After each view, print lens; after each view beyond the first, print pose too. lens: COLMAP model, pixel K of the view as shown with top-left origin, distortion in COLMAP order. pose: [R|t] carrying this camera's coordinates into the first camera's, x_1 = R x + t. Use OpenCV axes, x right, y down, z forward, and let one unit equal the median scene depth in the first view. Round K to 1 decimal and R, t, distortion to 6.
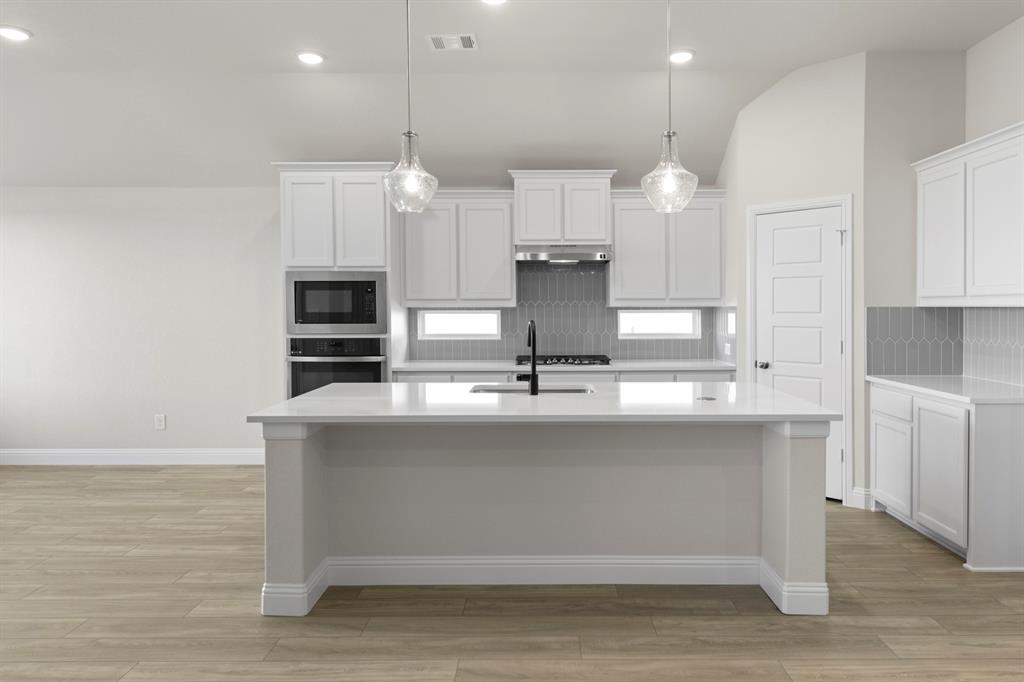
lens RADIAL K [[633.9, 0, 512.5], [0, 633.9, 347.2], [0, 0, 1]] dist [-0.002501, -0.000612]
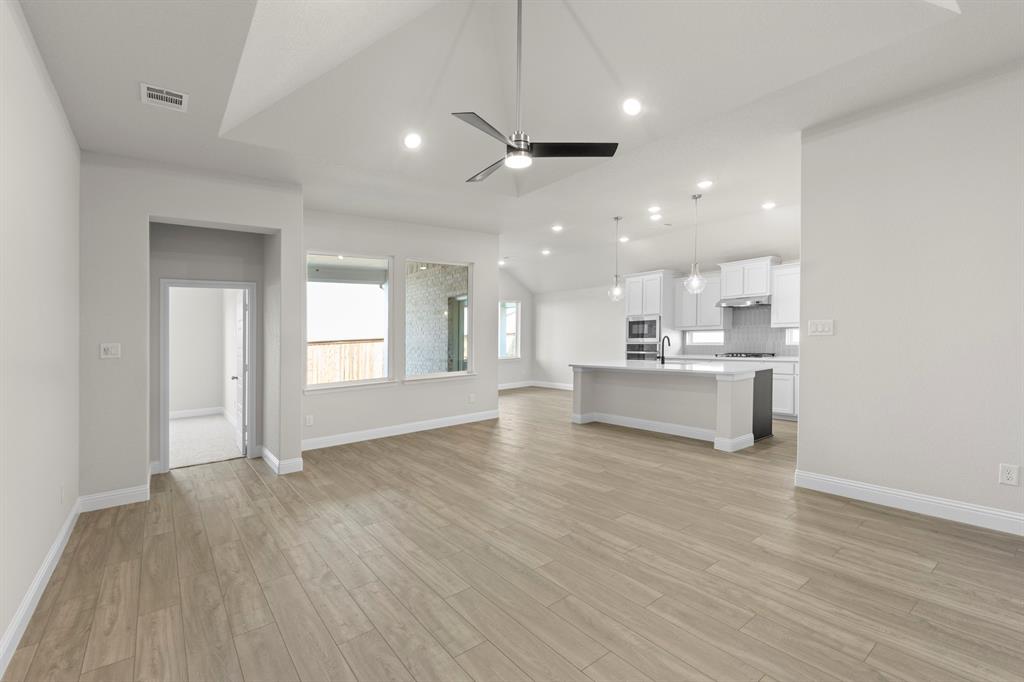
lens RADIAL K [[479.3, 0, 512.8], [0, 479.3, 343.2], [0, 0, 1]] dist [0.000379, 0.000008]
pose [[0.575599, 0.001113, -0.817732, 0.945405], [-0.022521, 0.999641, -0.014491, 0.021255], [0.817422, 0.026757, 0.575417, -0.476758]]
